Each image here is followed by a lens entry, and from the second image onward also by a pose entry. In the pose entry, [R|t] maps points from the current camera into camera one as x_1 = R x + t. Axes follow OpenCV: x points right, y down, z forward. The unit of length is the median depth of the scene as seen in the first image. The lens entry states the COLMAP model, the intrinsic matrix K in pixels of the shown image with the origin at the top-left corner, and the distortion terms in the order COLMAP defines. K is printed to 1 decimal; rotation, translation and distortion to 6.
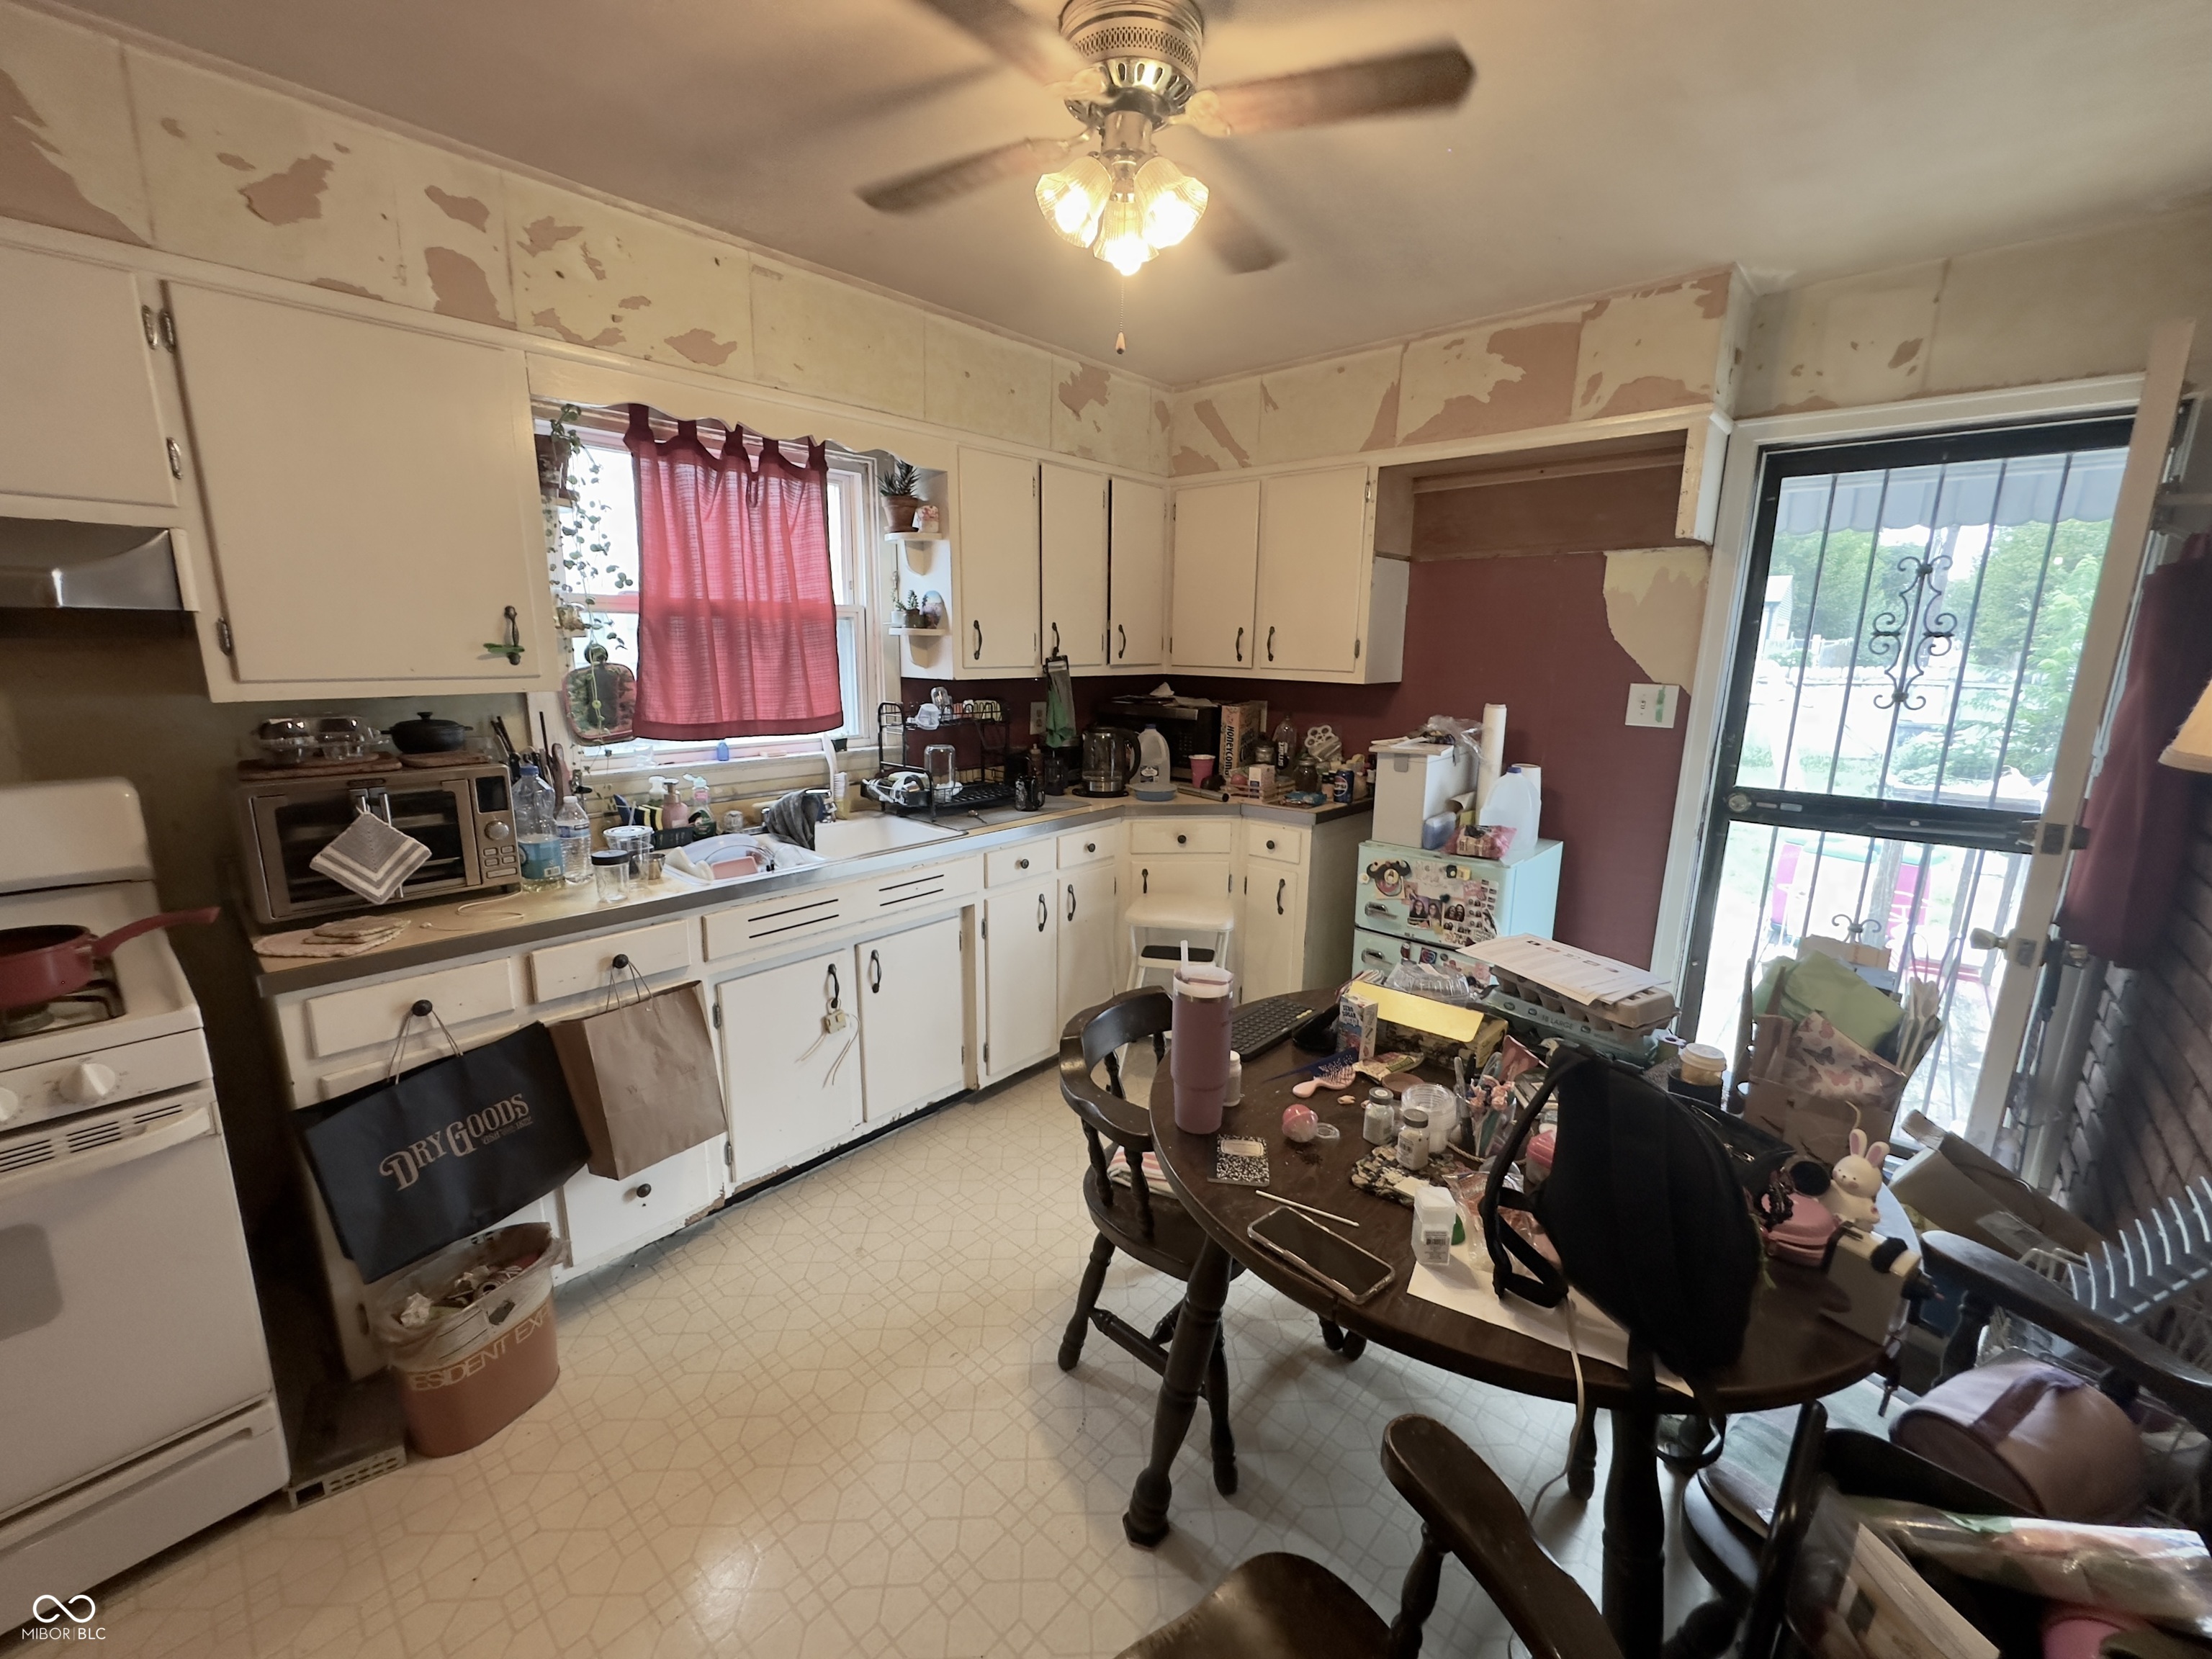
lens RADIAL K [[884.5, 0, 1100.5], [0, 884.5, 824.3], [0, 0, 1]] dist [-0.010343, 0.000262]
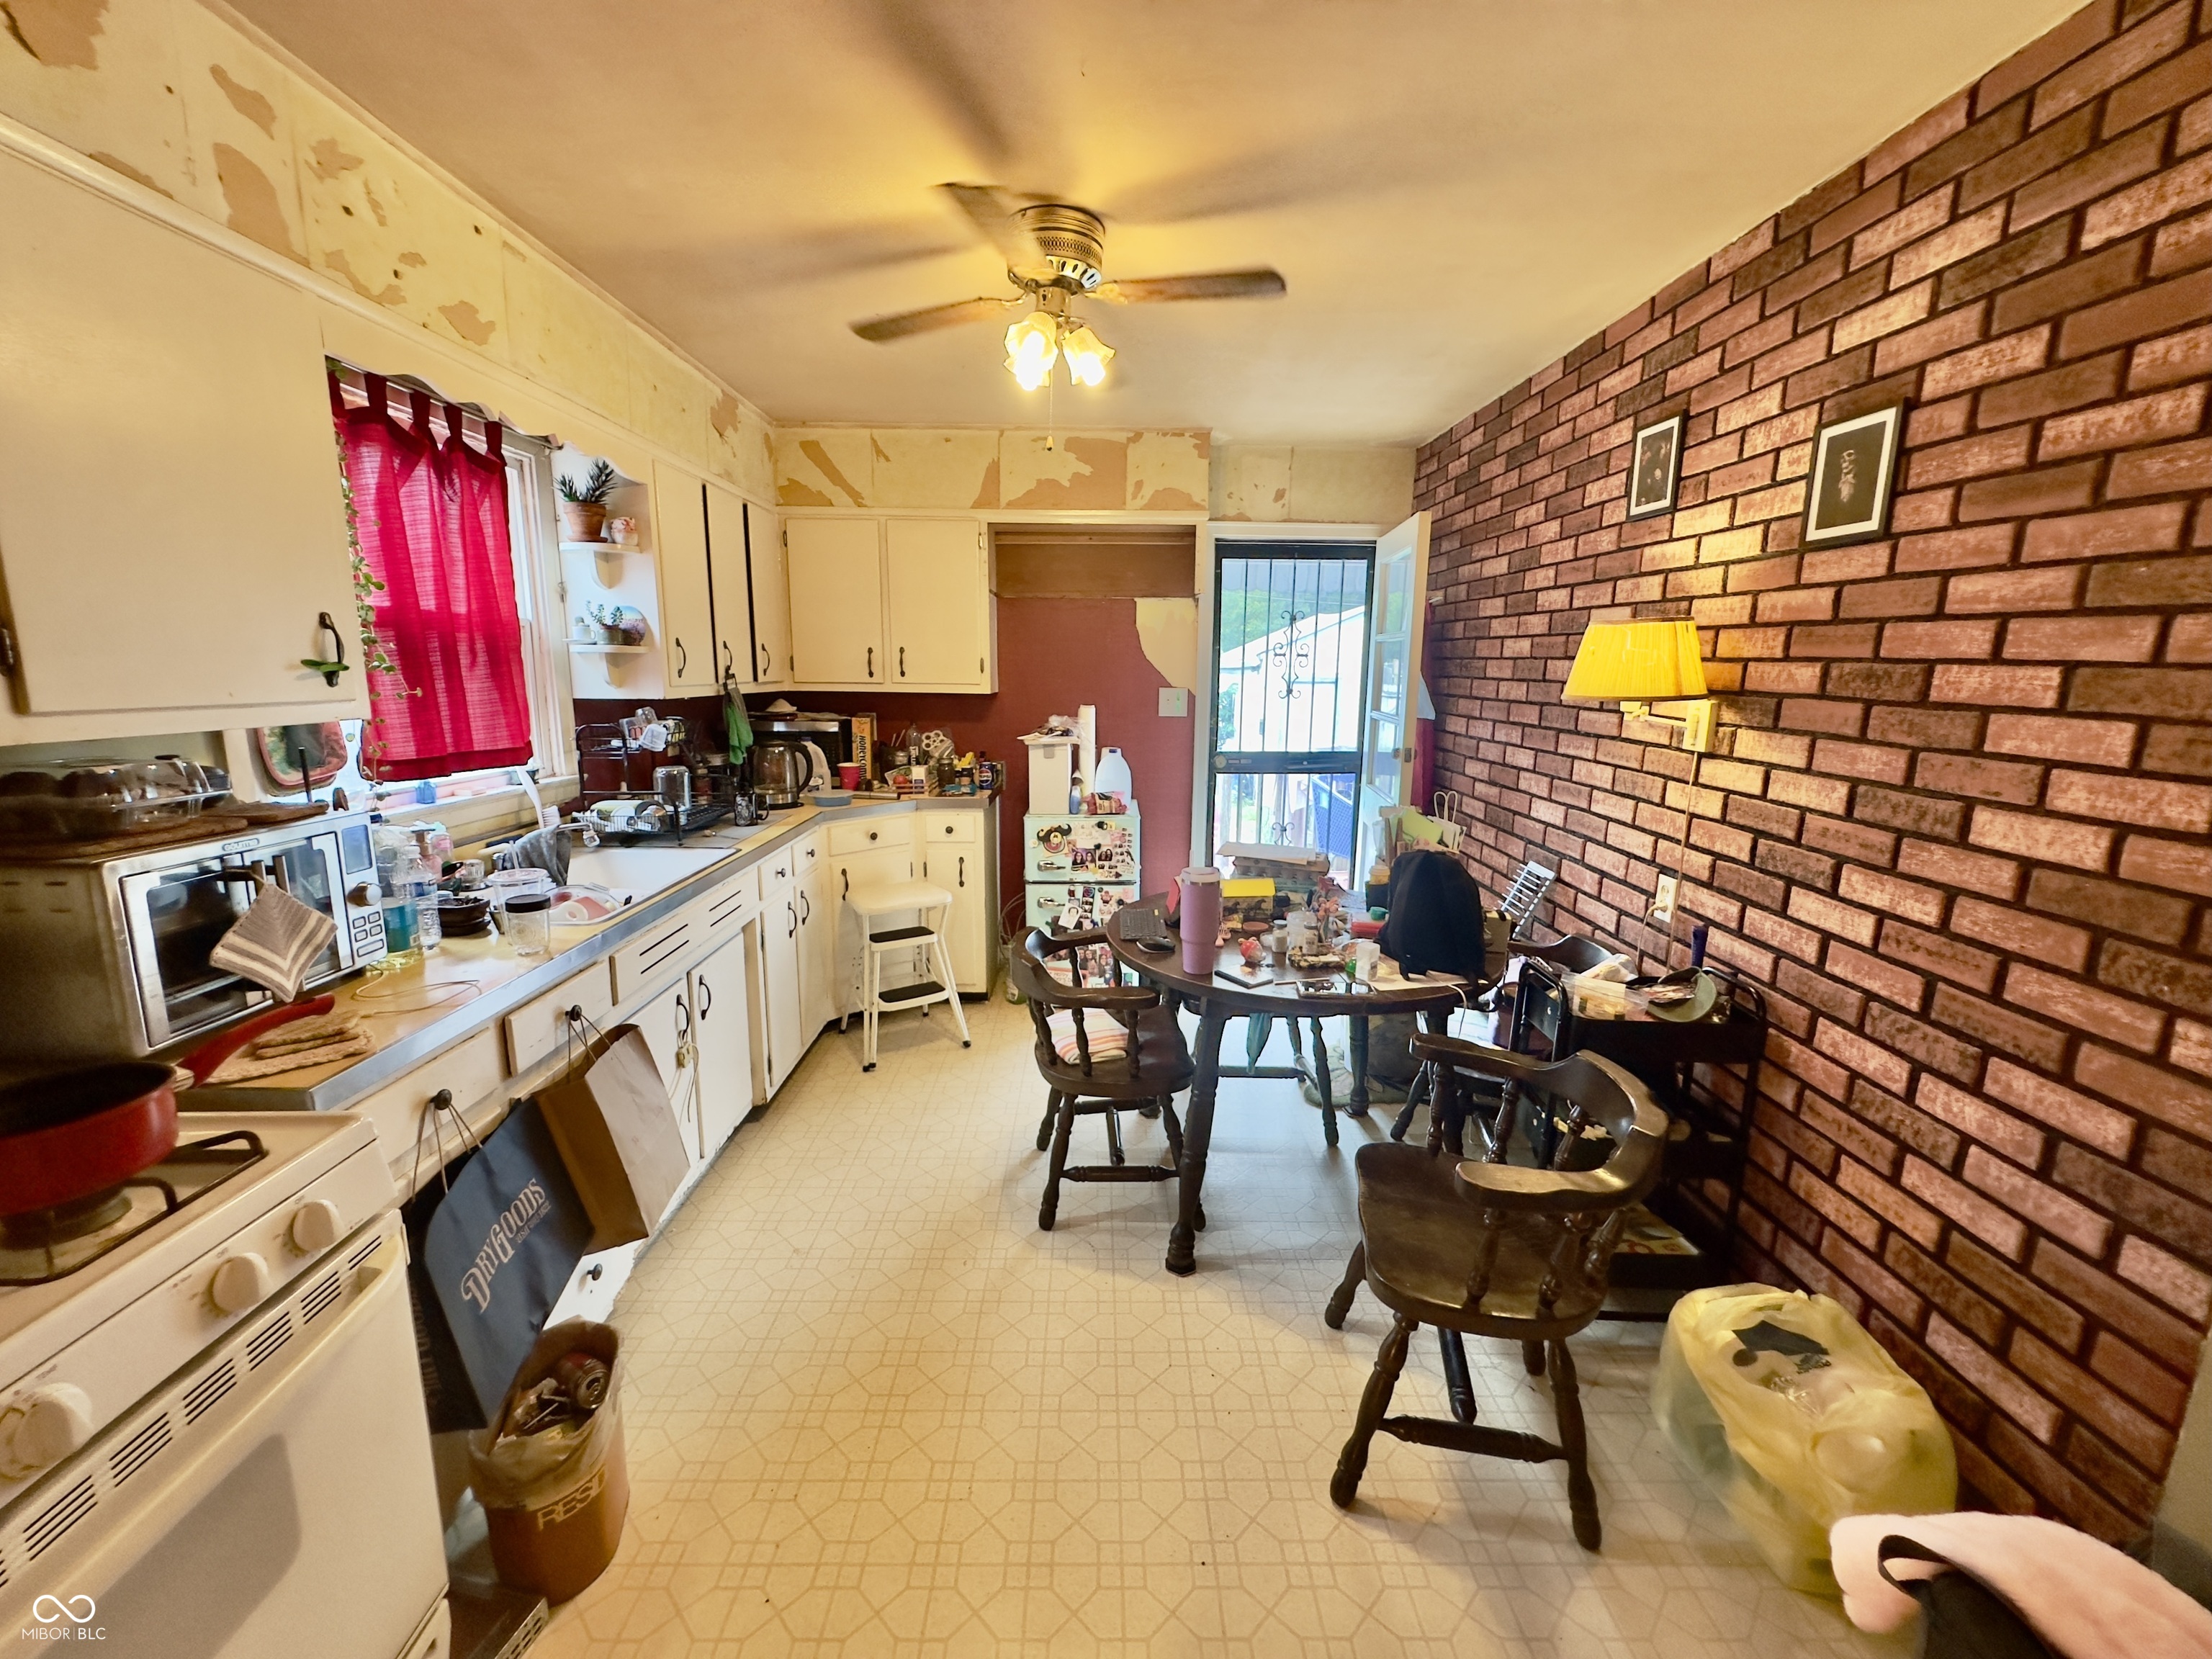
lens RADIAL K [[884.5, 0, 1103.3], [0, 884.5, 824.4], [0, 0, 1]] dist [-0.010343, 0.000262]
pose [[0.732064, -0.122537, 0.670124, -0.504288], [0.136829, 0.990091, 0.031568, 0.007416], [-0.667353, 0.068583, 0.741577, -0.024673]]
